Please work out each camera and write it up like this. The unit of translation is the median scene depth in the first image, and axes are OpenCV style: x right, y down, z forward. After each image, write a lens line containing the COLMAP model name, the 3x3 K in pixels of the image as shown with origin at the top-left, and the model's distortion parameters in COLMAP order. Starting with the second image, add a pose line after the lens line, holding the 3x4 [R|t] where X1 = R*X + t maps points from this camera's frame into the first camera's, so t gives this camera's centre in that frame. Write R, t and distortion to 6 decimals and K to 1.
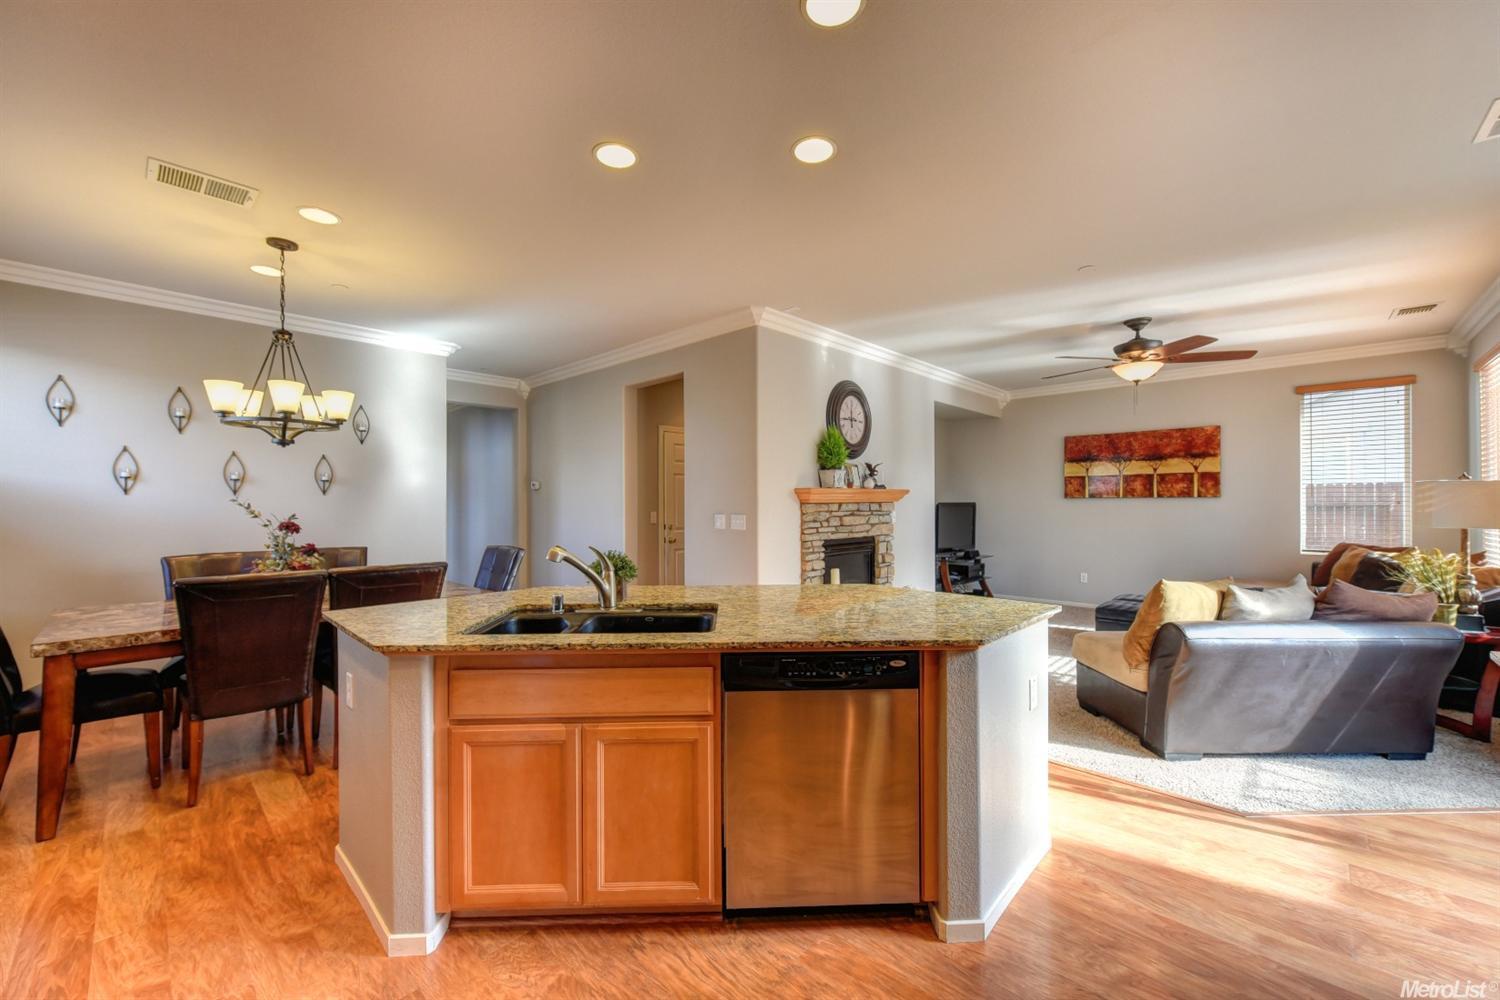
lens RADIAL K [[588.0, 0, 754.8], [0, 588.0, 506.6], [0, 0, 1]] dist [0.004554, -0.000561]
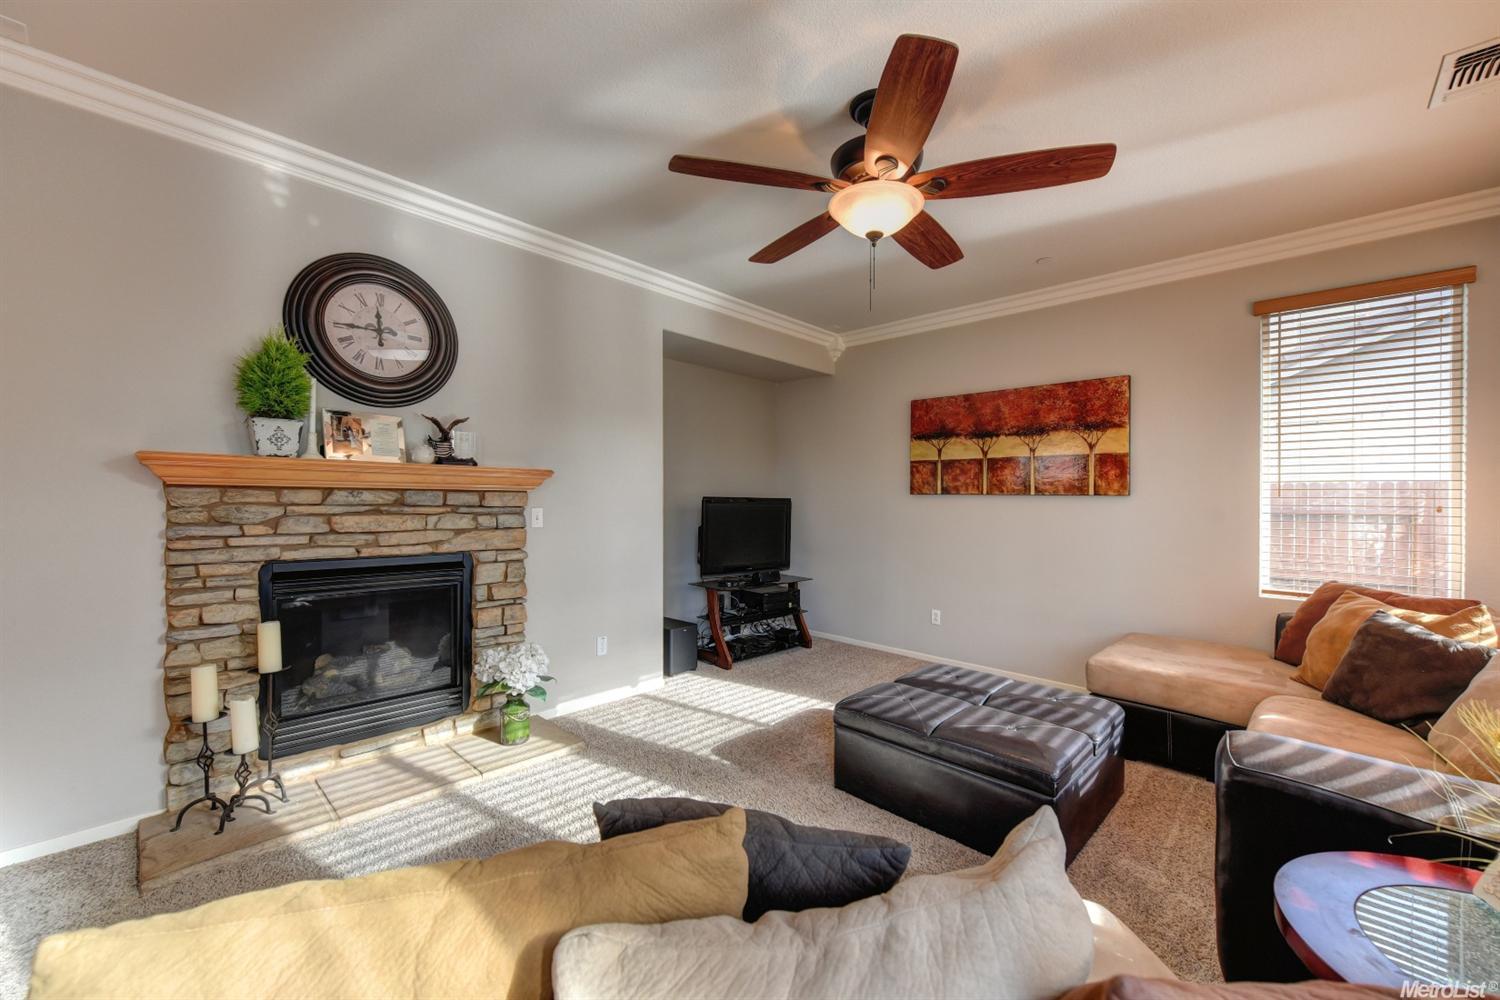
lens RADIAL K [[588.0, 0, 747.6], [0, 588.0, 500.8], [0, 0, 1]] dist [0.004554, -0.000561]
pose [[0.999575, 0.020013, -0.021176, 0.437612], [-0.020118, 0.999786, -0.004747, -0.000186], [0.021077, 0.005171, 0.999764, 0.416260]]
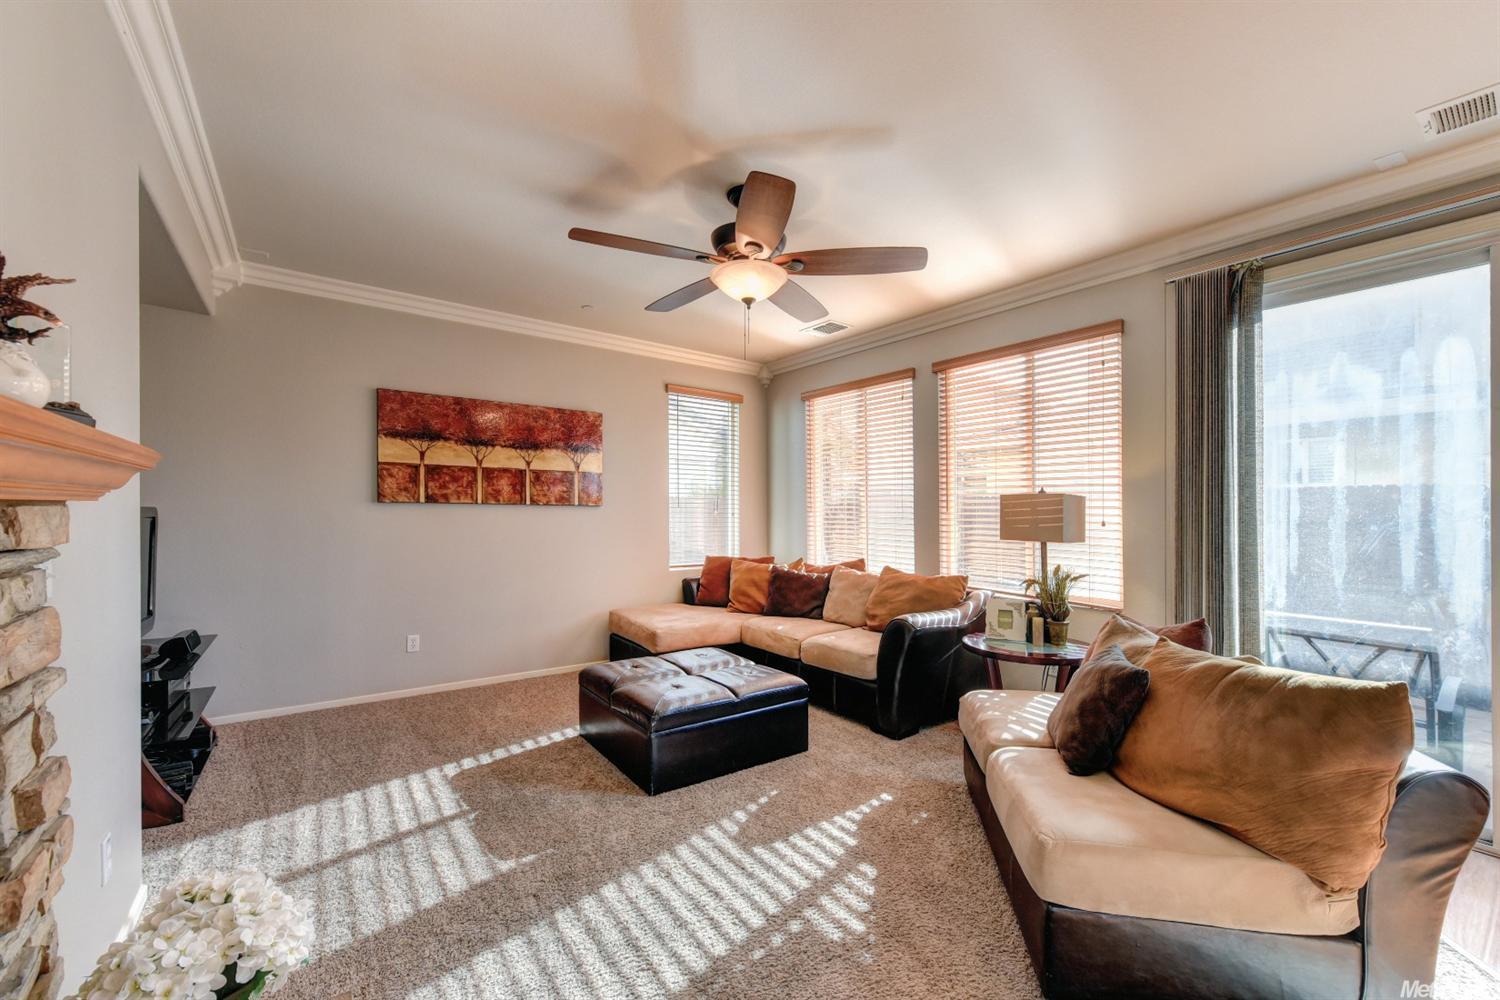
lens RADIAL K [[588.0, 0, 743.0], [0, 588.0, 518.1], [0, 0, 1]] dist [0.004554, -0.000561]
pose [[0.187332, -0.001491, 0.982295, 0.071721], [-0.002080, 0.999996, 0.001914, -0.002107], [-0.982294, -0.002401, 0.187328, 0.701482]]
